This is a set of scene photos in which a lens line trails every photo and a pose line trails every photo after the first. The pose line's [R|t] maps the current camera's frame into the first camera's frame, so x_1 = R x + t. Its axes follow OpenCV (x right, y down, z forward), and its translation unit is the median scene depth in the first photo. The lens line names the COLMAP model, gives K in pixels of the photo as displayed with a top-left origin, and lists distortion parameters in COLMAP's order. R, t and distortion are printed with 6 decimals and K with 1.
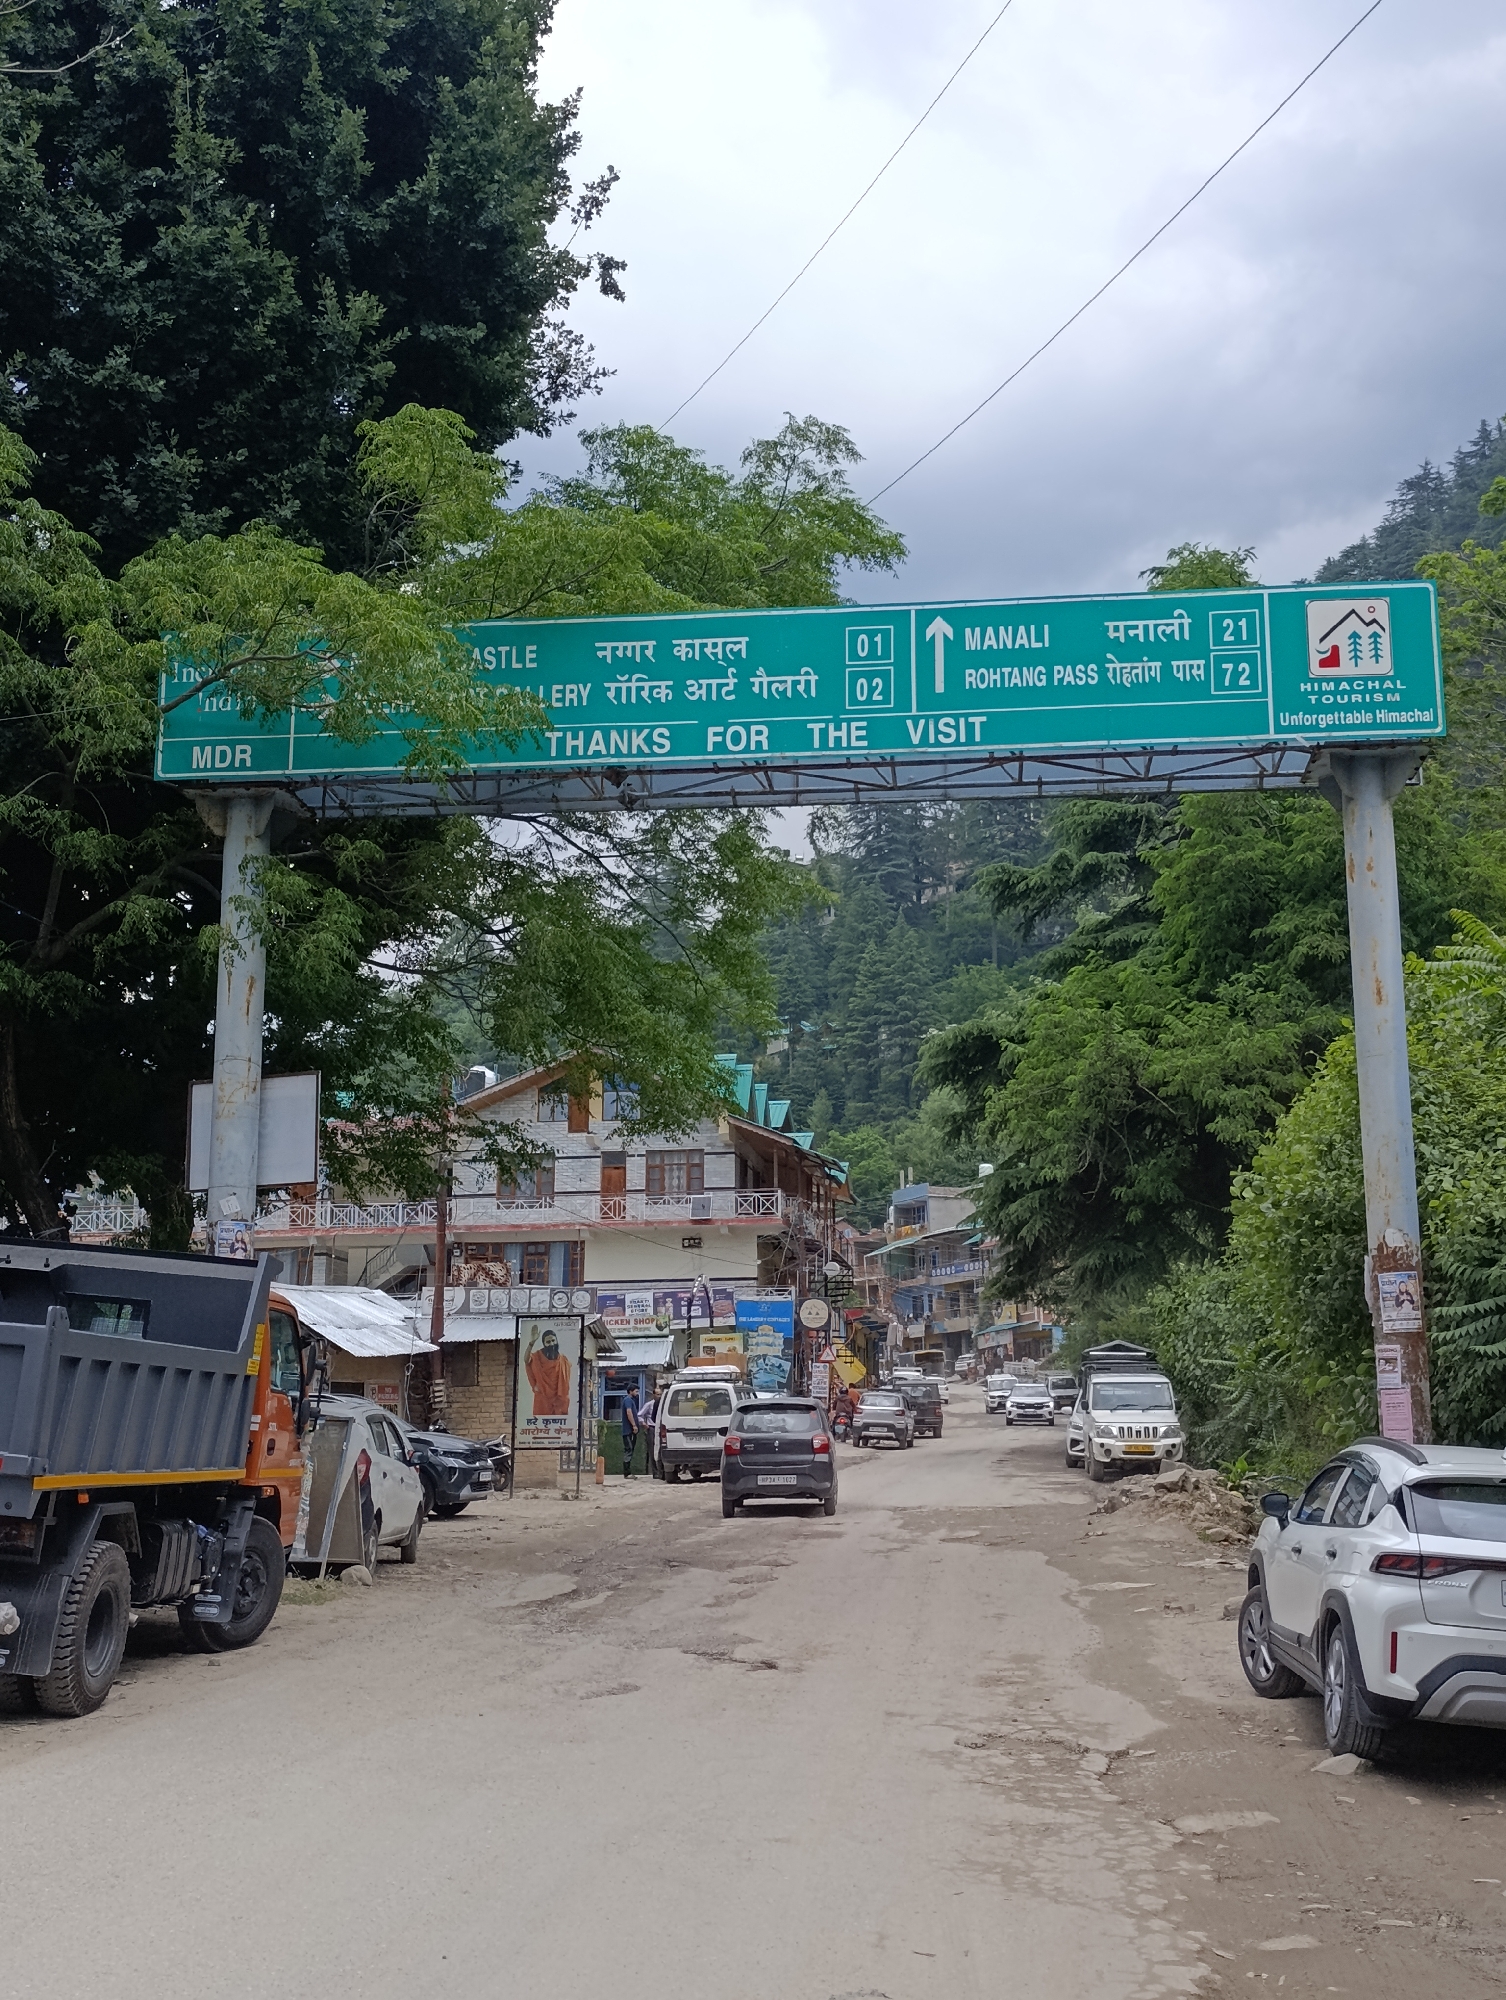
lens RADIAL K [[2124.1, 0, 753.0], [0, 2124.1, 1000.0], [0, 0, 1]] dist [0.015958, 0.003621]
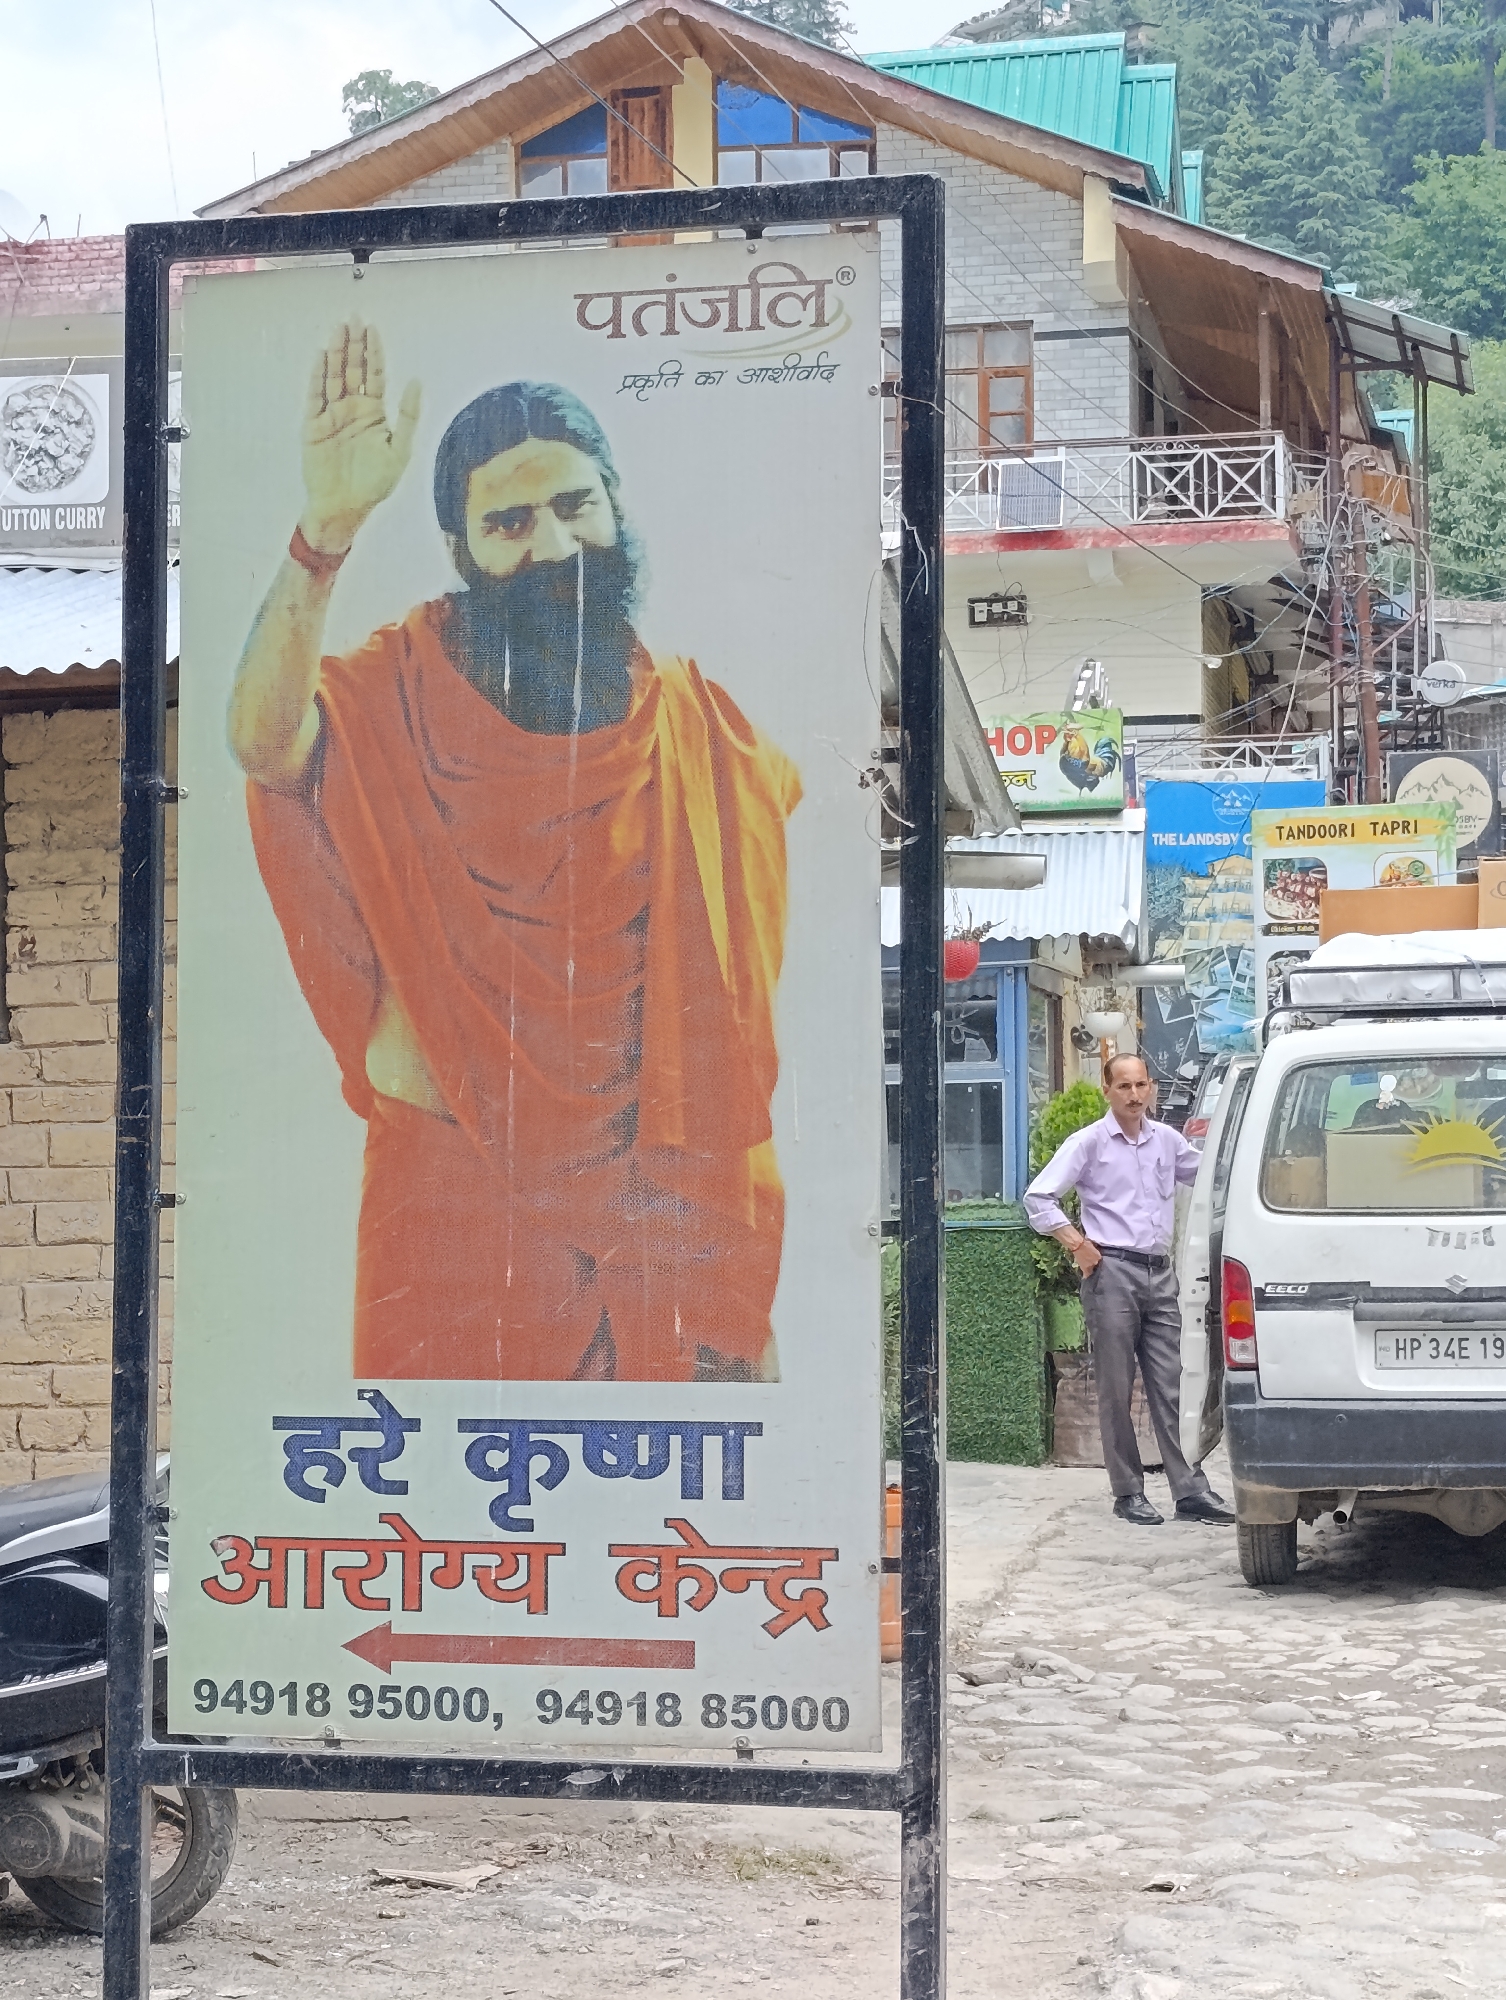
lens RADIAL K [[4022.6, 0, 753.0], [0, 4022.6, 1000.0], [0, 0, 1]] dist [-0.018509, -0.094133]
pose [[0.998701, -0.009921, -0.049988, -0.056498], [0.018112, 0.985928, 0.166184, 0.109628], [0.047636, -0.166873, 0.984827, 0.601051]]
